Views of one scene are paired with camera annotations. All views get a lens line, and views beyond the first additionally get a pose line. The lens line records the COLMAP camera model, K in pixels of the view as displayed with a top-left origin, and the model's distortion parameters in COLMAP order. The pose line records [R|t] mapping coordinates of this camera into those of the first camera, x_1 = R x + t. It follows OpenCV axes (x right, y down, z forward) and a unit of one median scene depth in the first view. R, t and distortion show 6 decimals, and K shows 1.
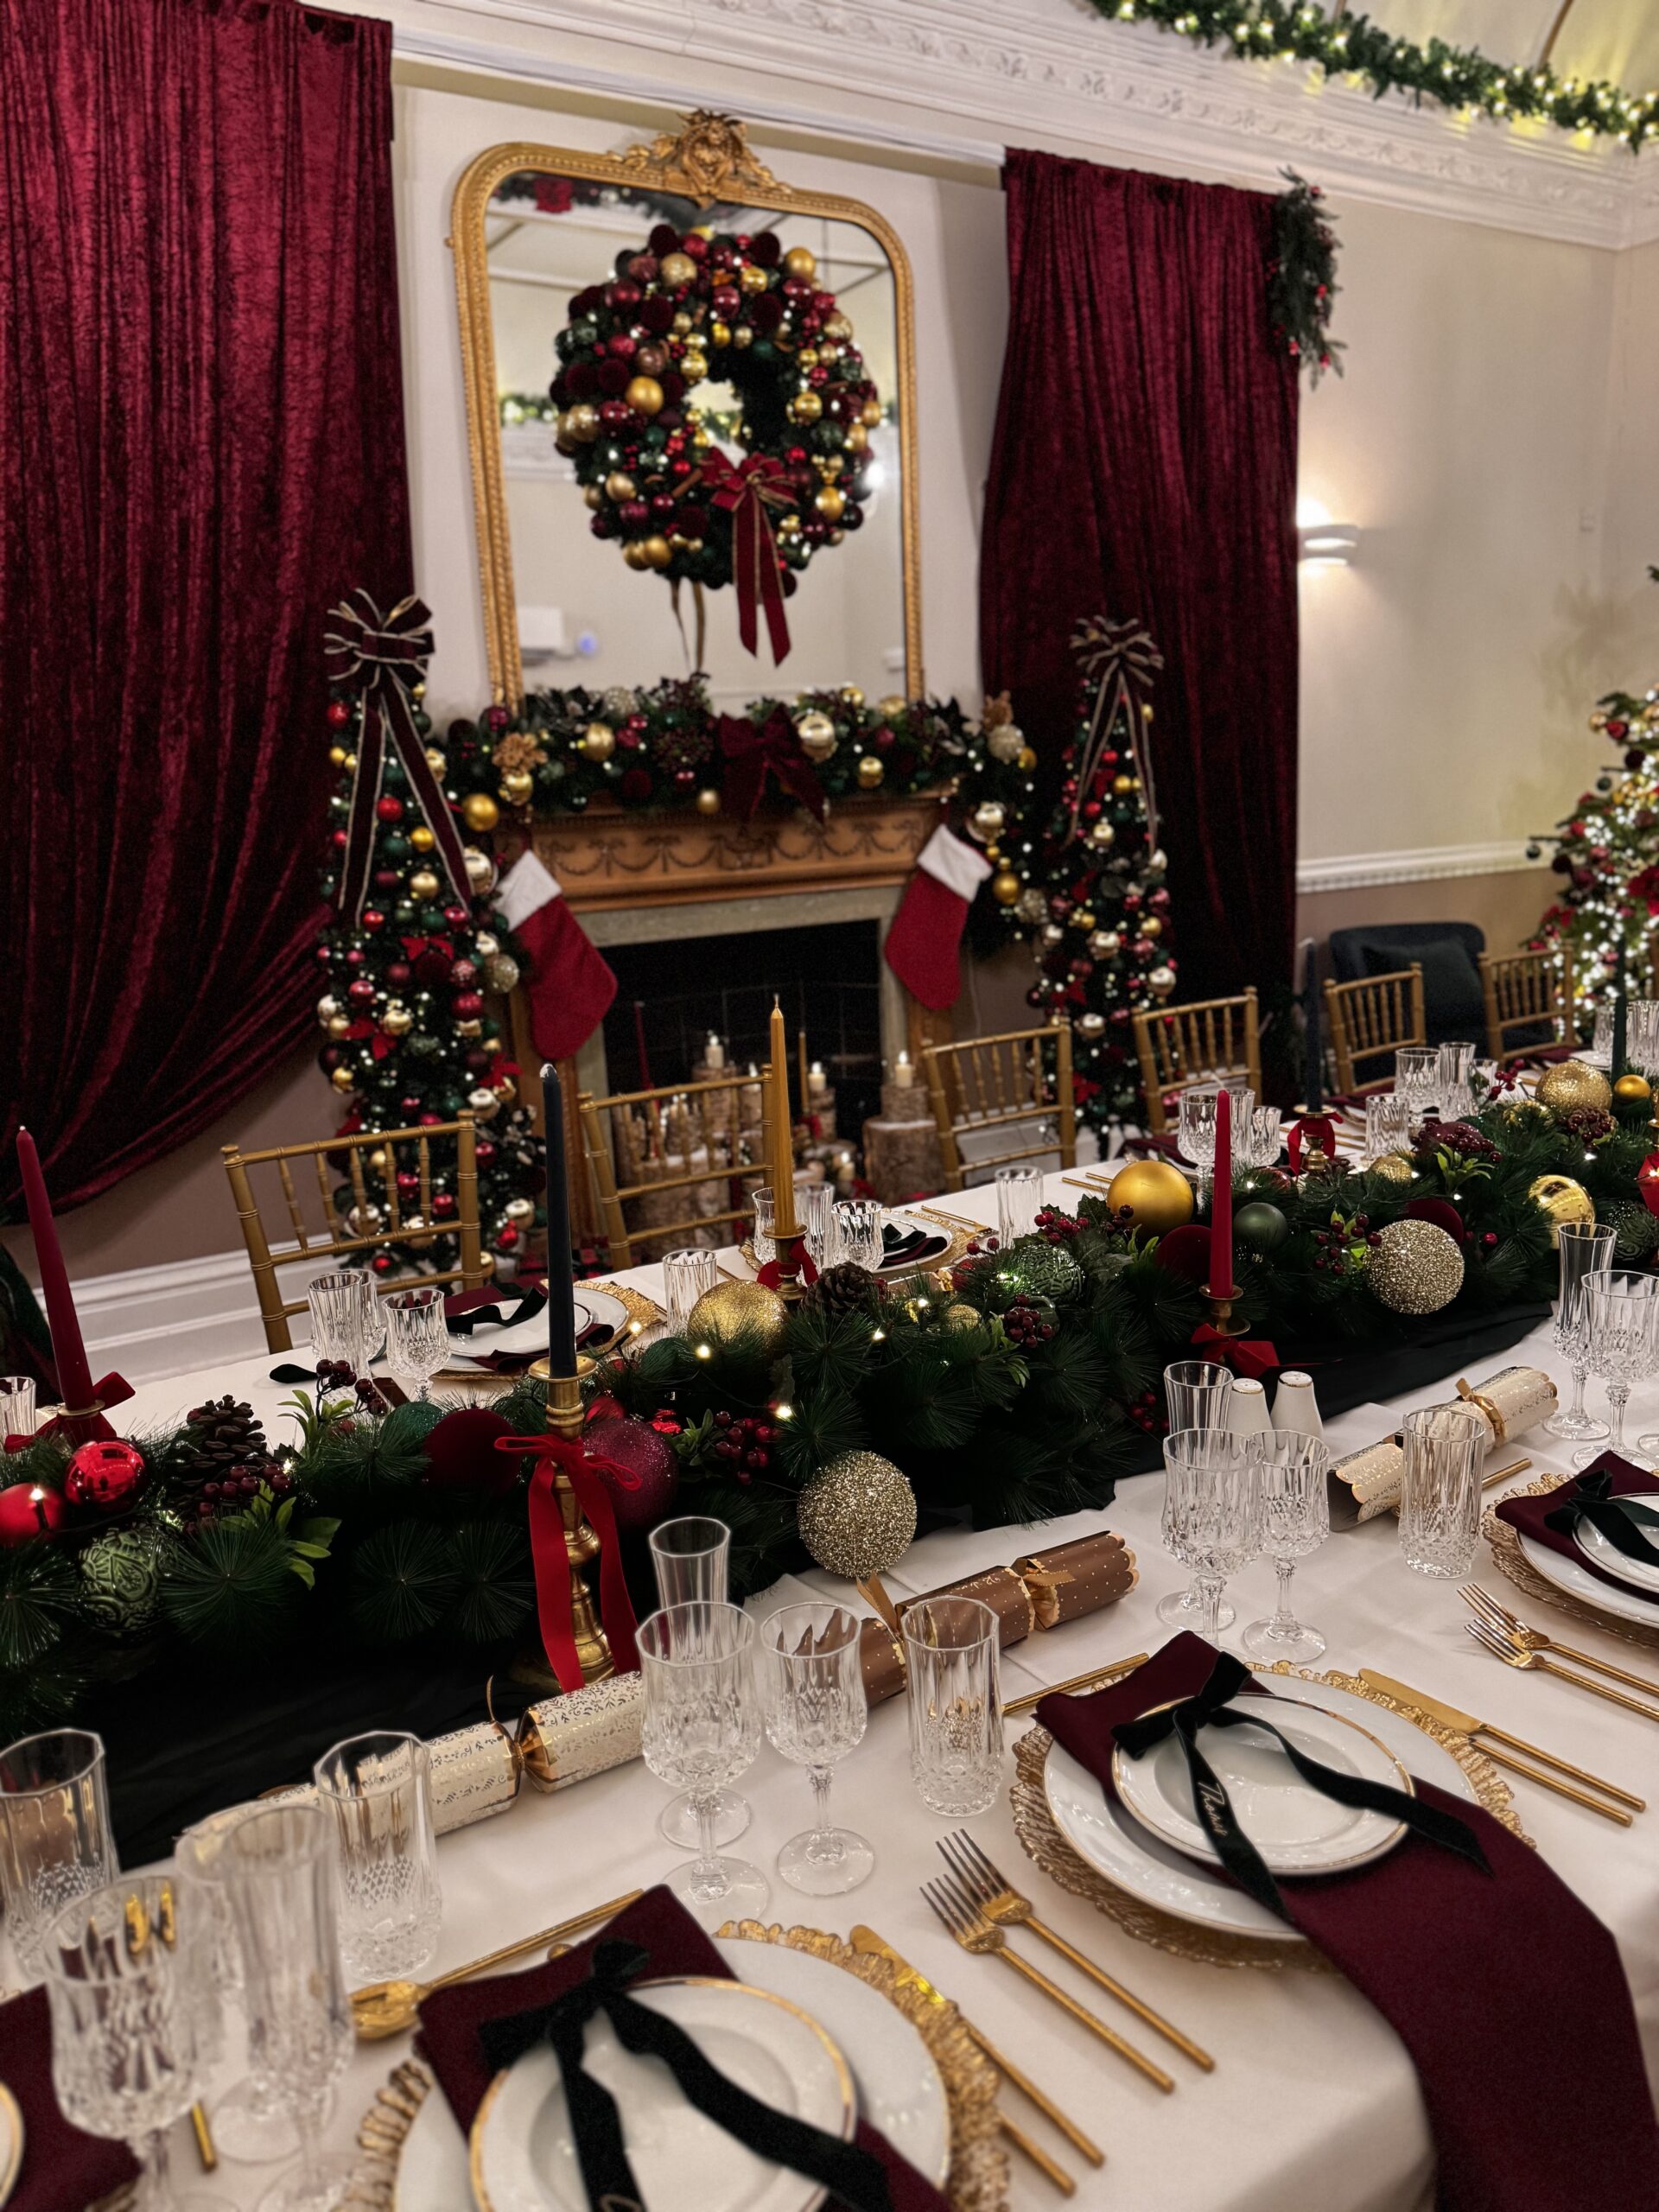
lens RADIAL K [[1509.7, 0, 821.5], [0, 1509.7, 1095.2], [0, 0, 1]] dist [0.062717, -0.055058]
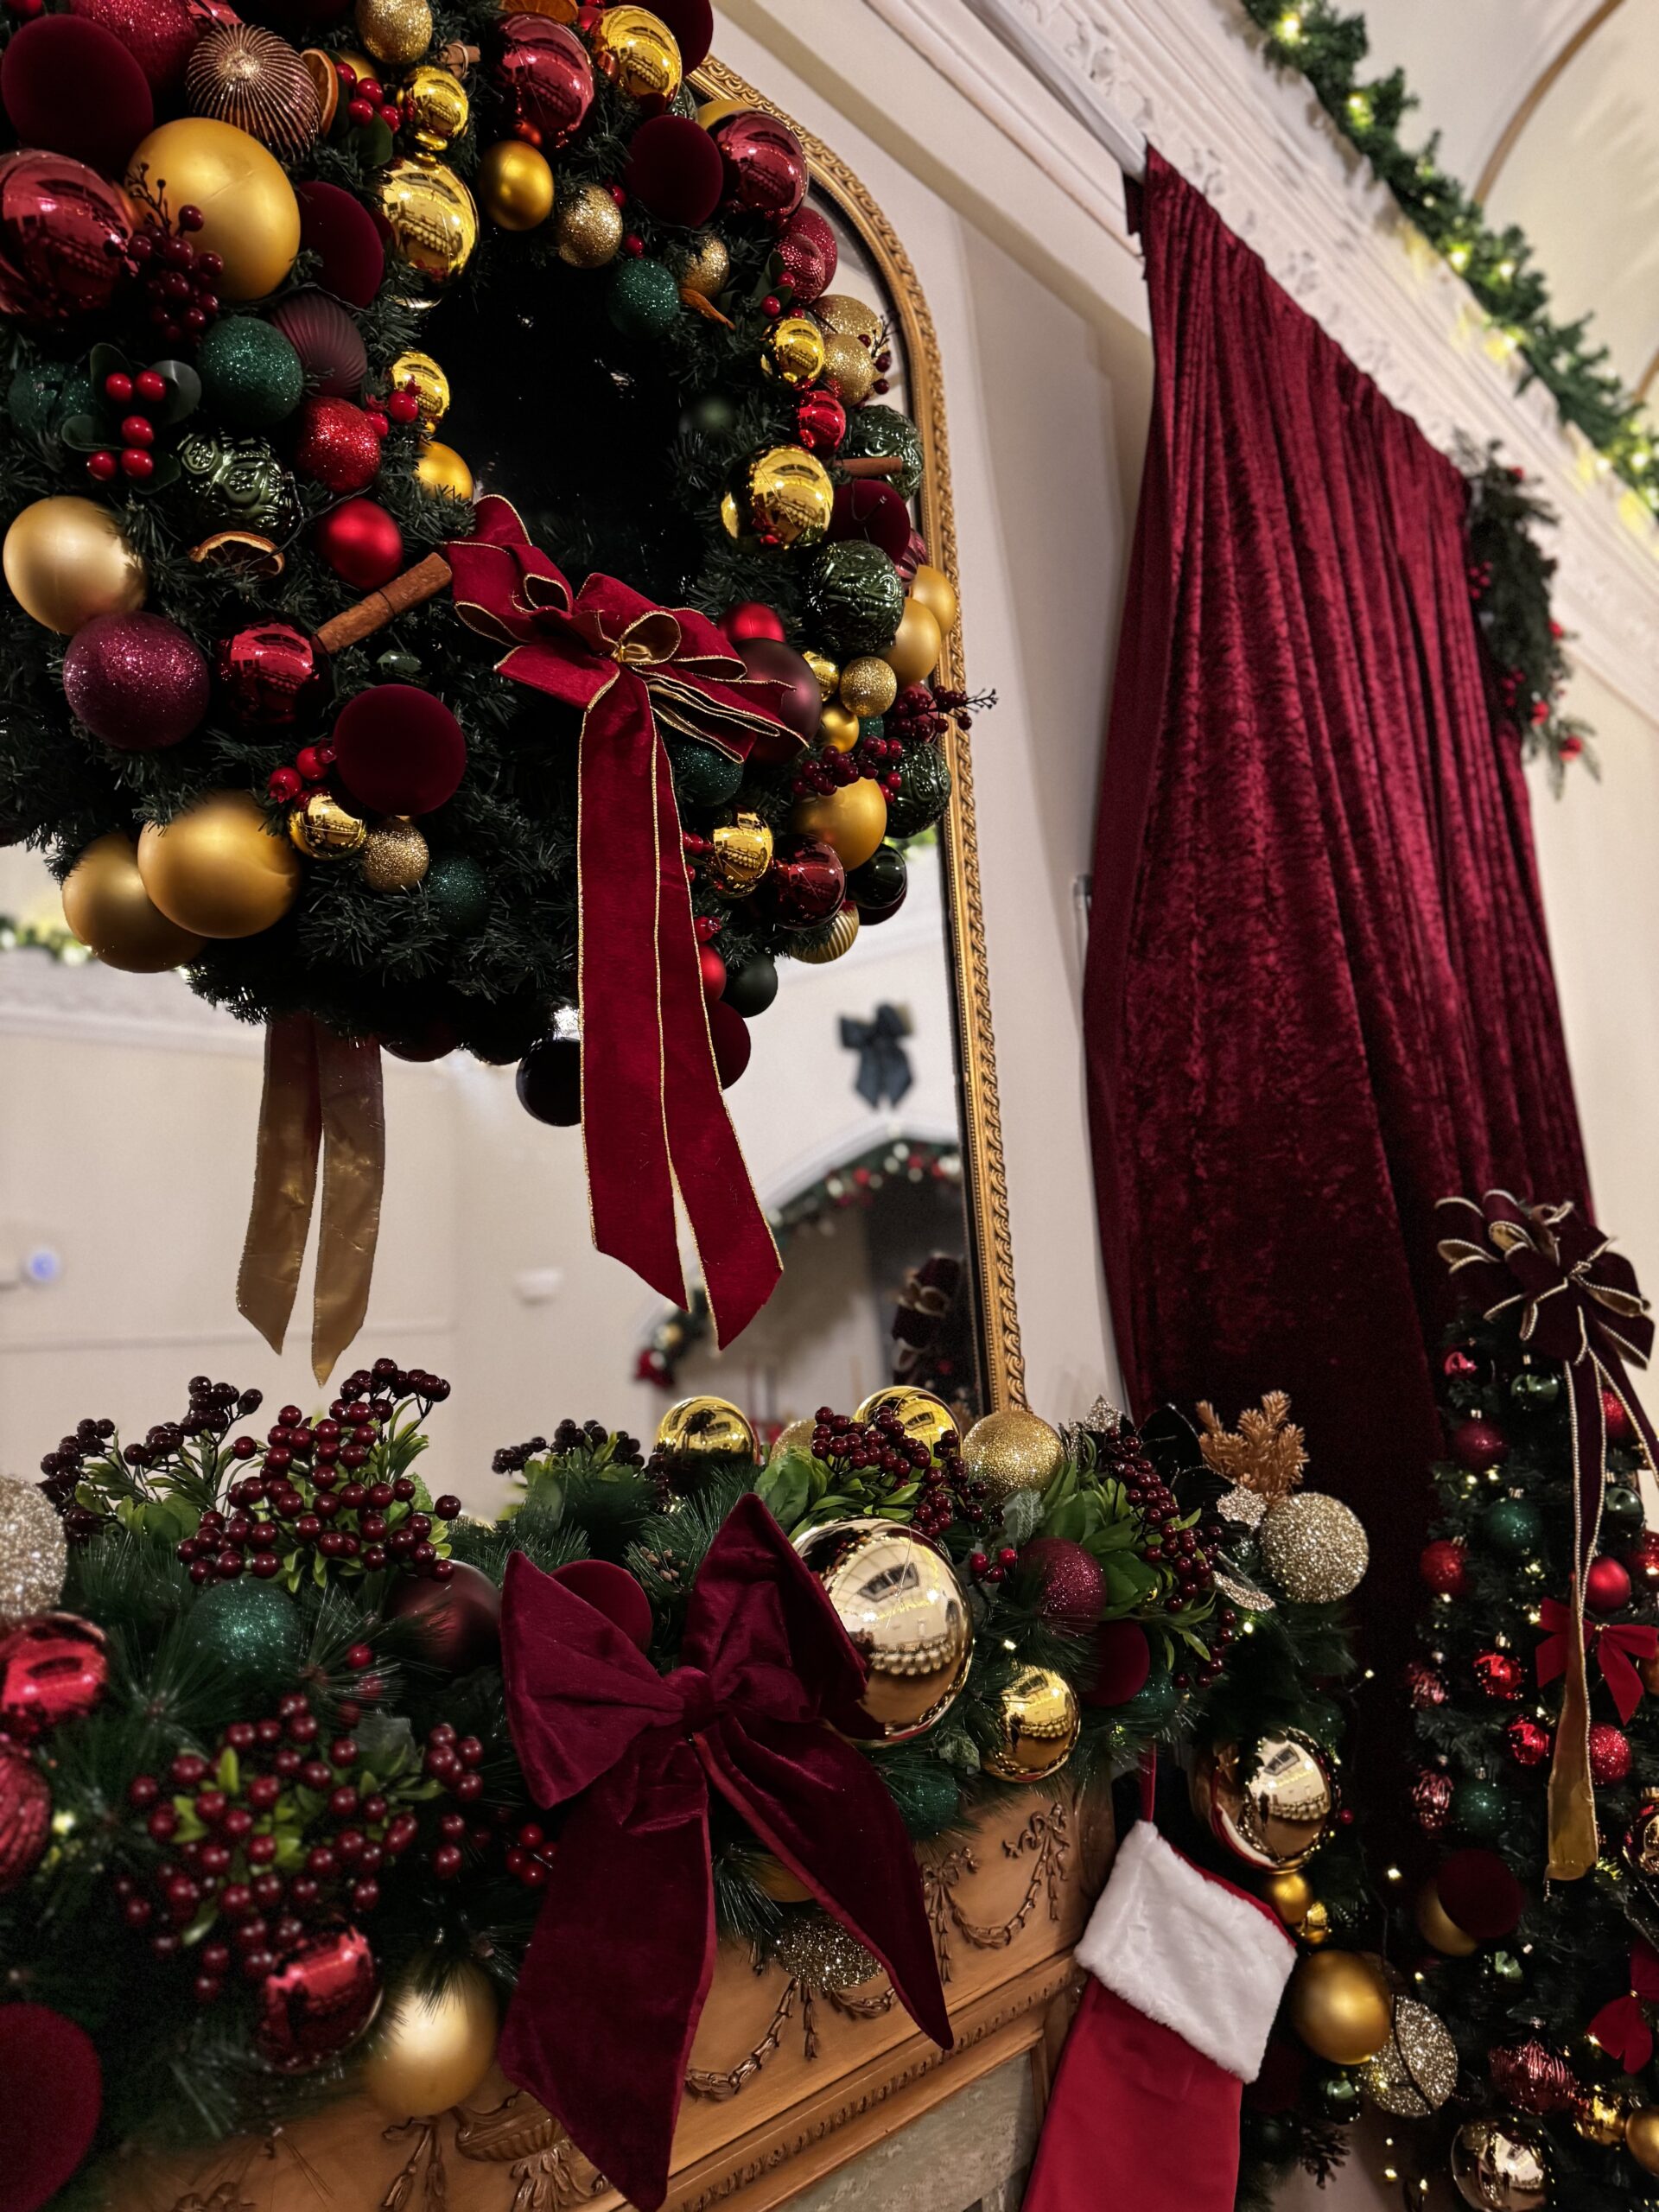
lens RADIAL K [[1509.7, 0, 821.5], [0, 1509.7, 1095.2], [0, 0, 1]] dist [0.062717, -0.055058]
pose [[0.954872, 0.023513, 0.296084, -0.085431], [0.096595, 0.918088, -0.384426, -0.219549], [-0.280870, 0.395678, 0.874386, 0.751264]]
